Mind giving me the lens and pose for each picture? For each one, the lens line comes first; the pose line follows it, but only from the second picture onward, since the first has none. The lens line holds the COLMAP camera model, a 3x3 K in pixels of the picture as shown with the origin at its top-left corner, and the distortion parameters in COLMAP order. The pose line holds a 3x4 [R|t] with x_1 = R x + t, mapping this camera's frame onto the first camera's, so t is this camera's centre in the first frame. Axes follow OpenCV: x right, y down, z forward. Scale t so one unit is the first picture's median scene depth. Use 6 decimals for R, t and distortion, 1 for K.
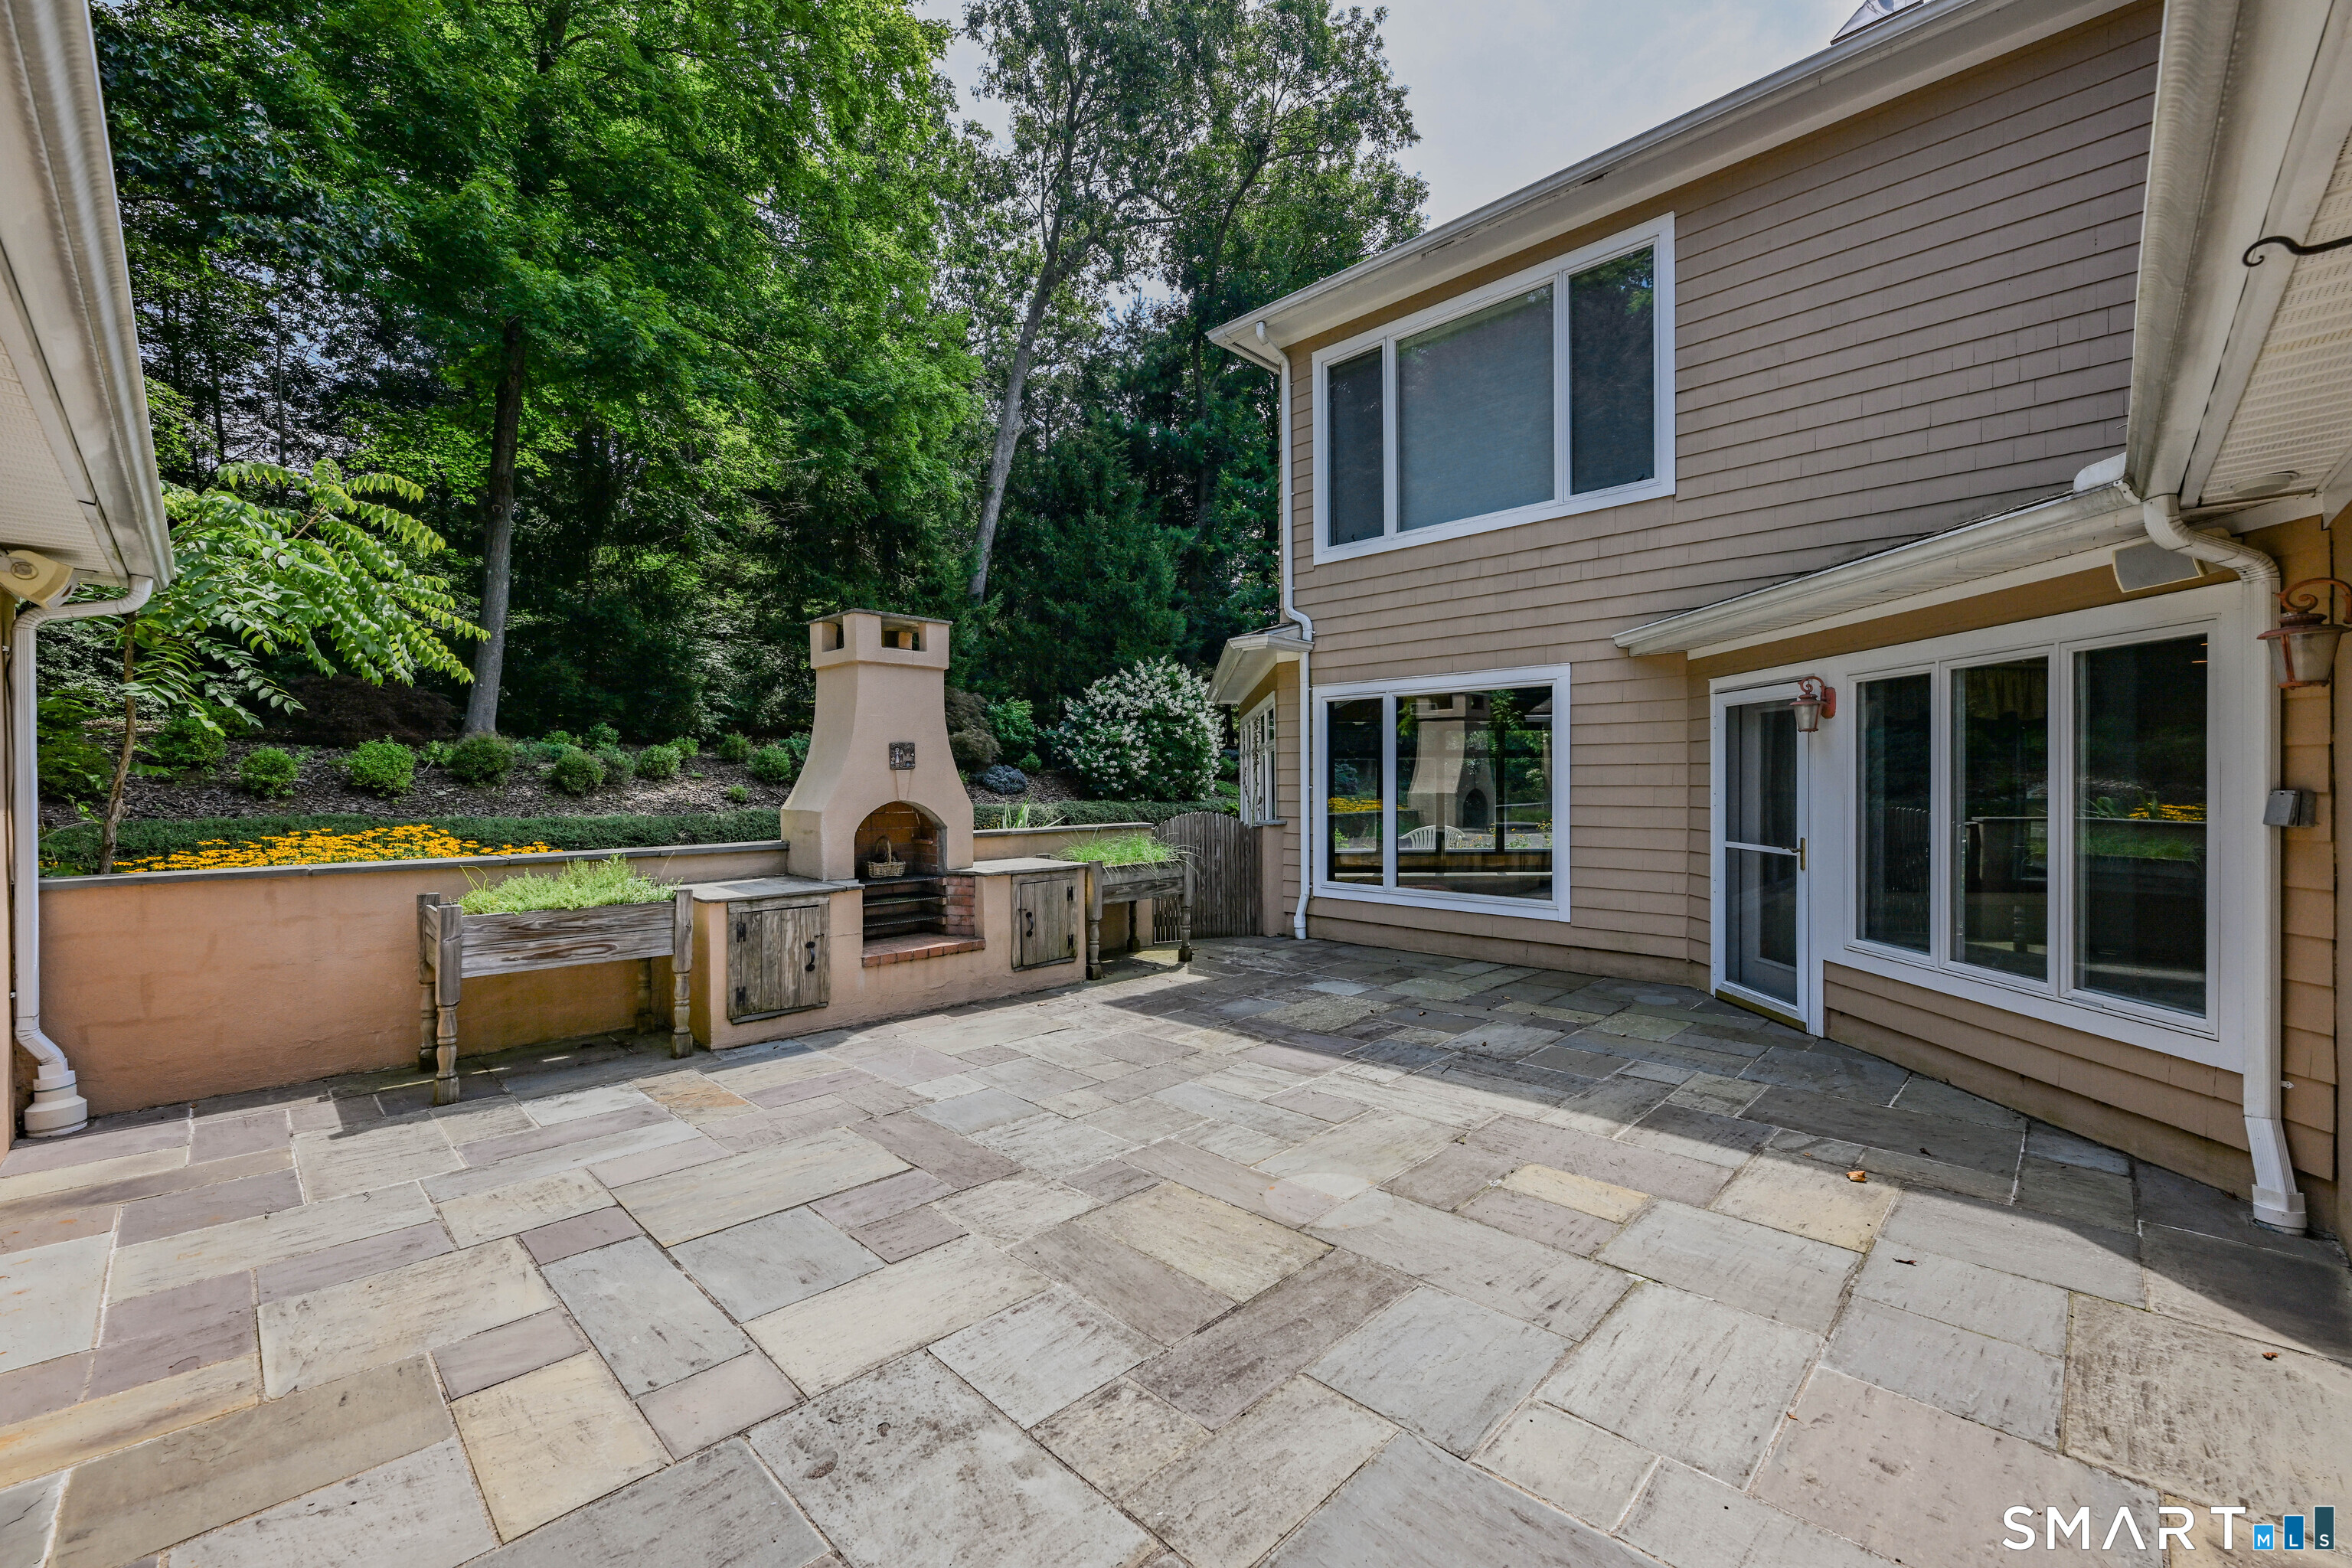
lens RADIAL K [[942.3, 0, 1179.7], [0, 942.3, 783.4], [0, 0, 1]] dist [-0.000802, -0.000184]
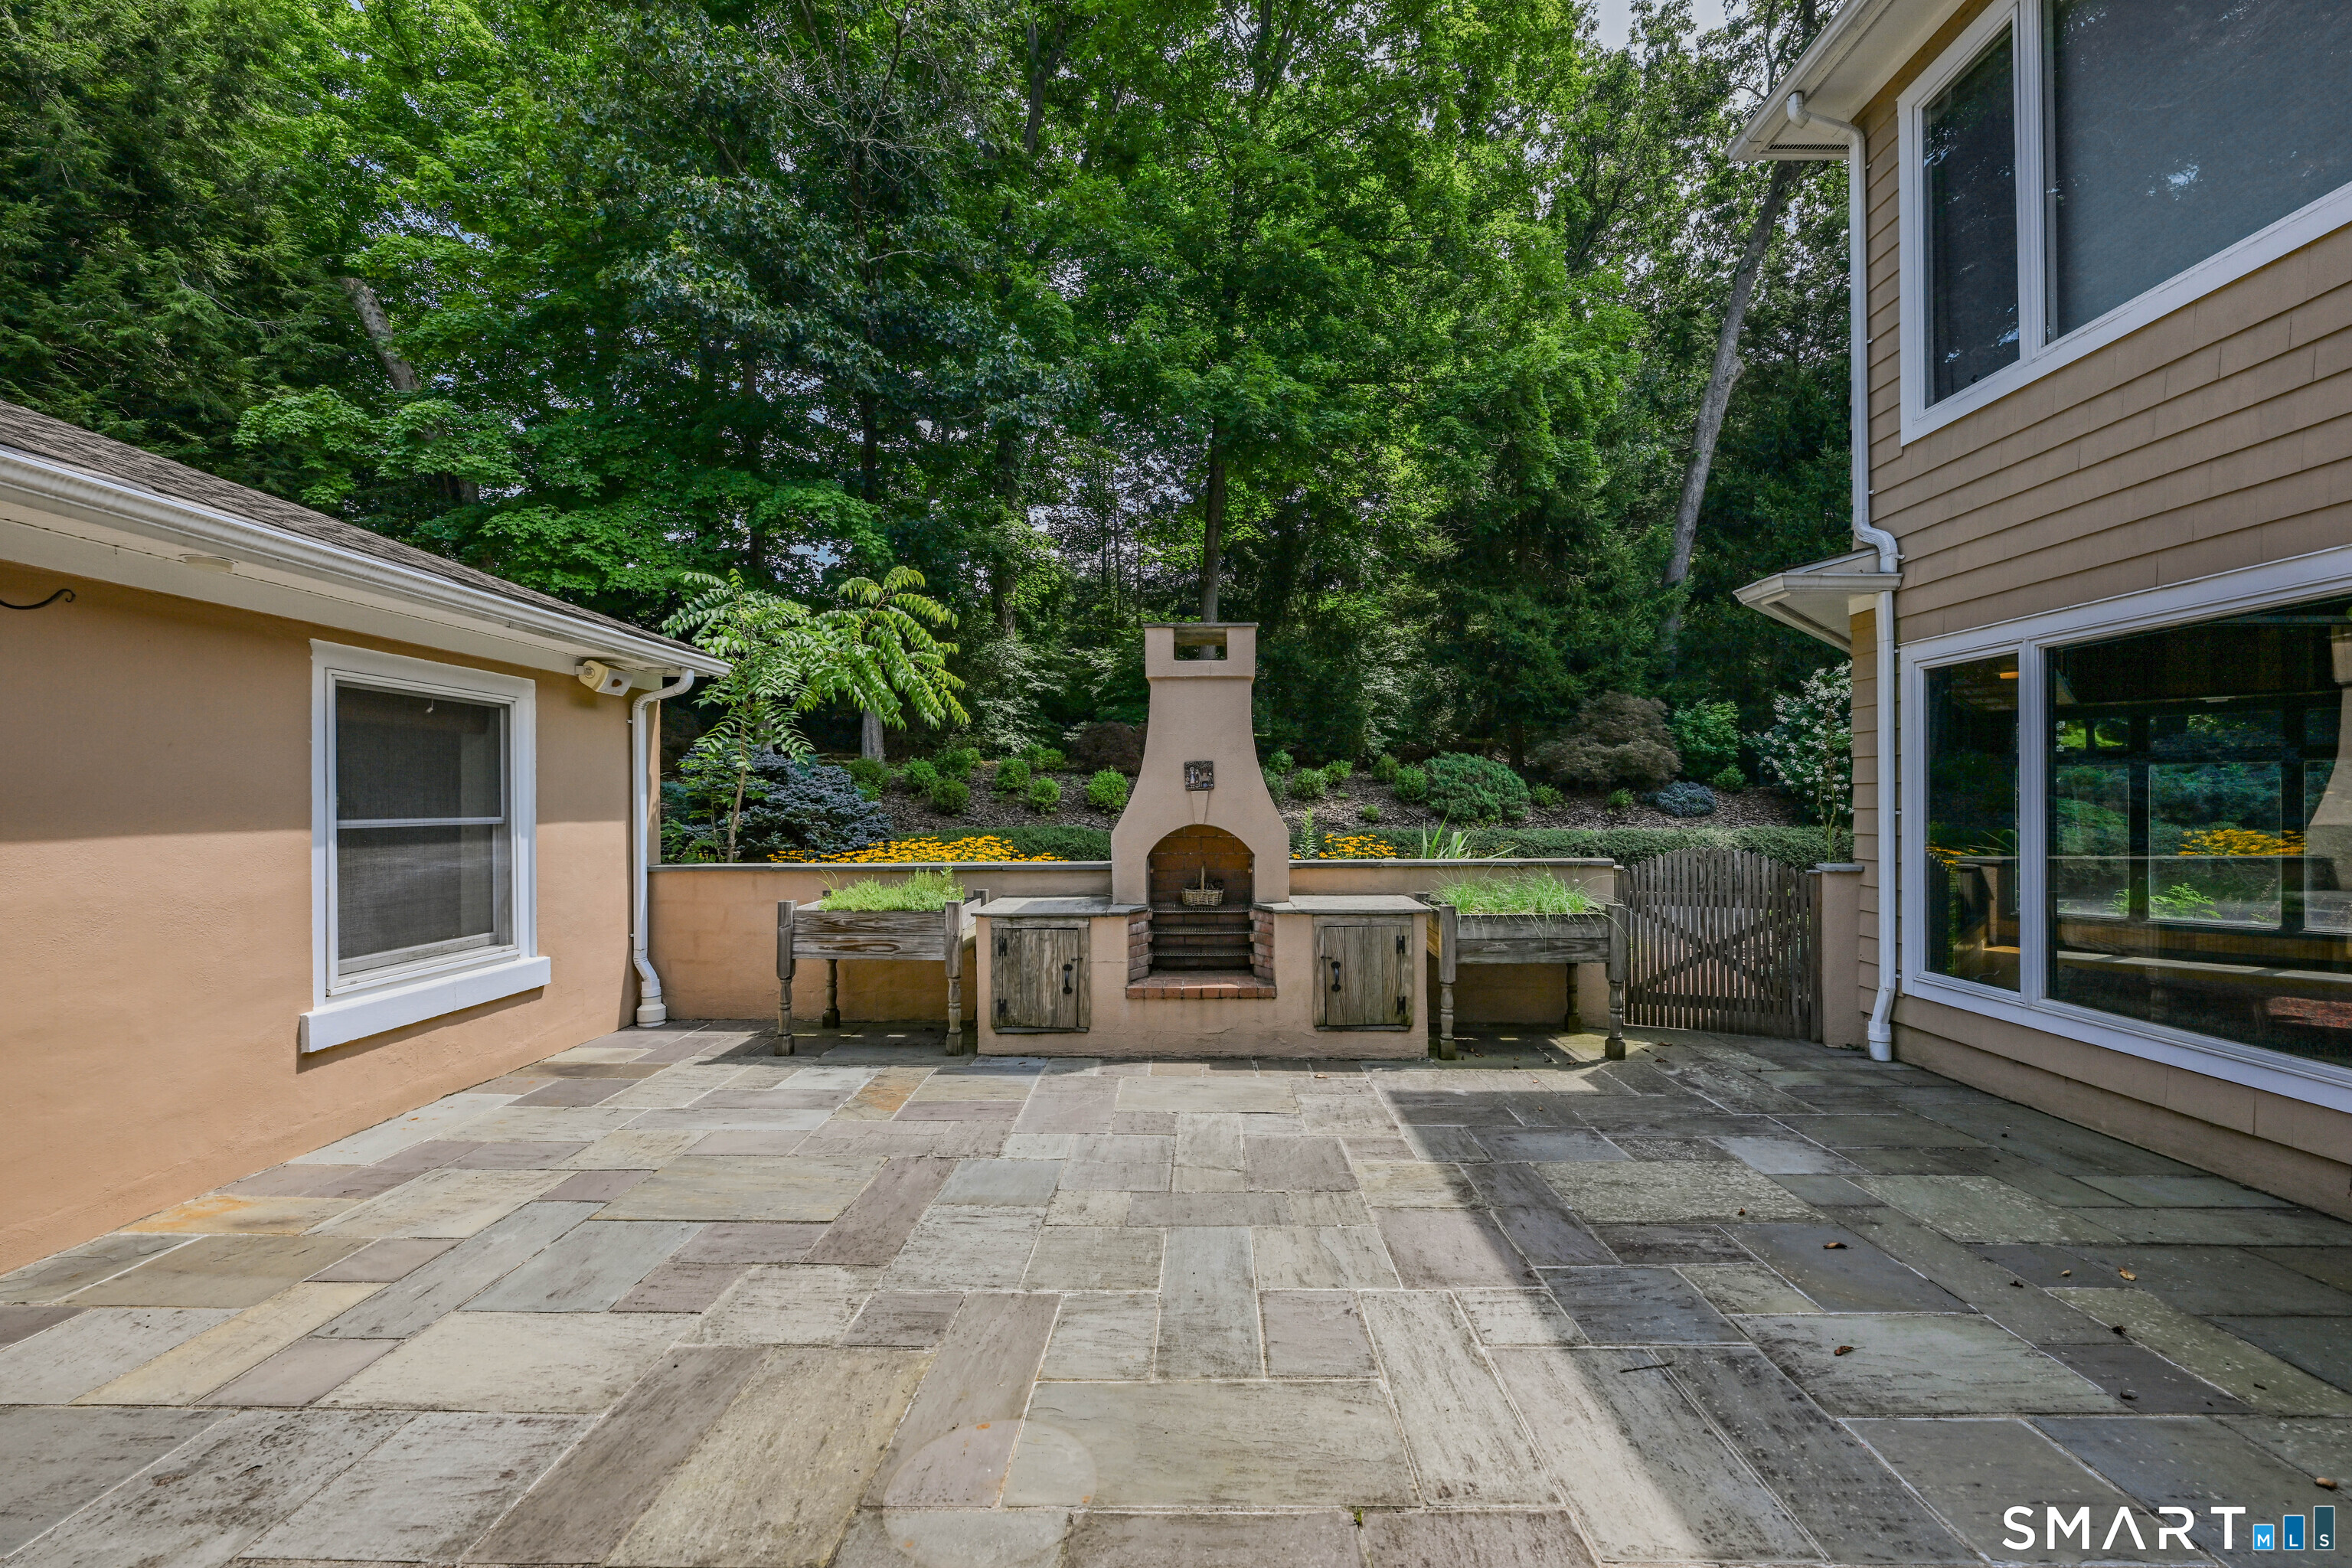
lens RADIAL K [[942.3, 0, 1183.7], [0, 942.3, 798.3], [0, 0, 1]] dist [-0.000802, -0.000184]
pose [[0.692900, -0.001923, -0.721031, 0.395017], [-0.001318, 0.999991, -0.003934, -0.003496], [0.721033, 0.003676, 0.692891, 0.380807]]
